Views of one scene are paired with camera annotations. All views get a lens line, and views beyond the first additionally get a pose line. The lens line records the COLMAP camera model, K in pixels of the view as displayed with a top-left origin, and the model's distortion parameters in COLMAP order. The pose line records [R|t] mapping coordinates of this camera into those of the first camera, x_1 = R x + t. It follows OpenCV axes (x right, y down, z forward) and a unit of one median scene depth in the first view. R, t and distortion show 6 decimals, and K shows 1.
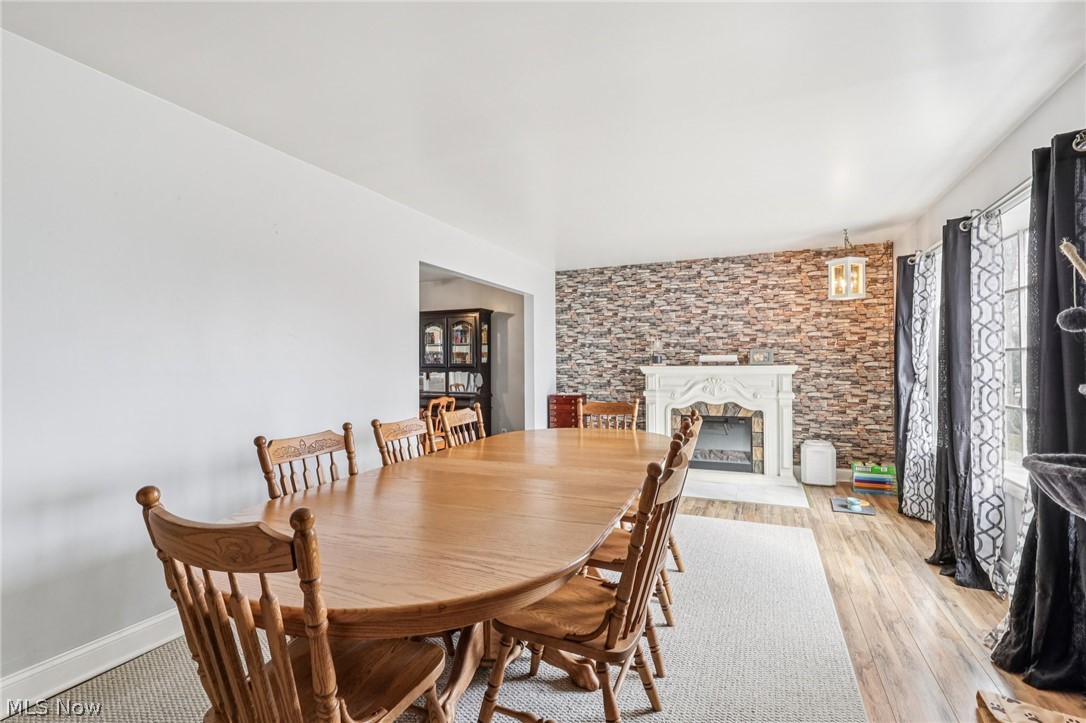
lens RADIAL K [[505.8, 0, 543.2], [0, 505.8, 360.0], [0, 0, 1]] dist [-0.003965, 0.003780]
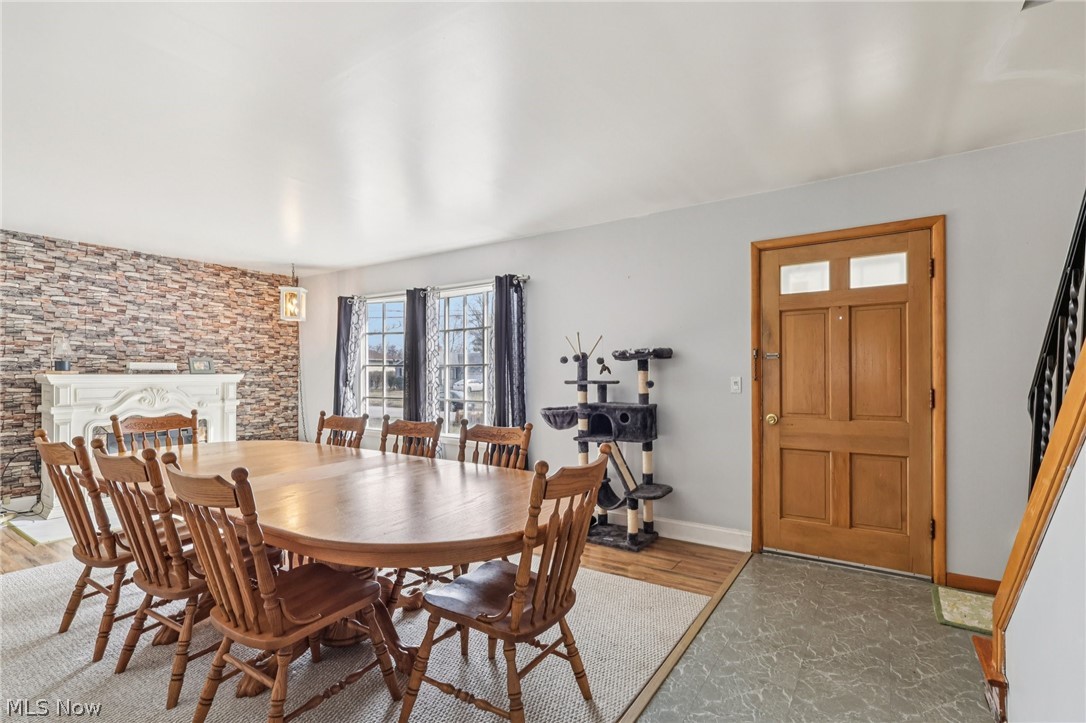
lens RADIAL K [[505.8, 0, 545.7], [0, 505.8, 371.2], [0, 0, 1]] dist [-0.003965, 0.003780]
pose [[0.173552, 0.008445, 0.984789, -0.426181], [-0.016925, 0.999841, -0.005591, -0.001093], [-0.984679, -0.015697, 0.173667, 0.150512]]
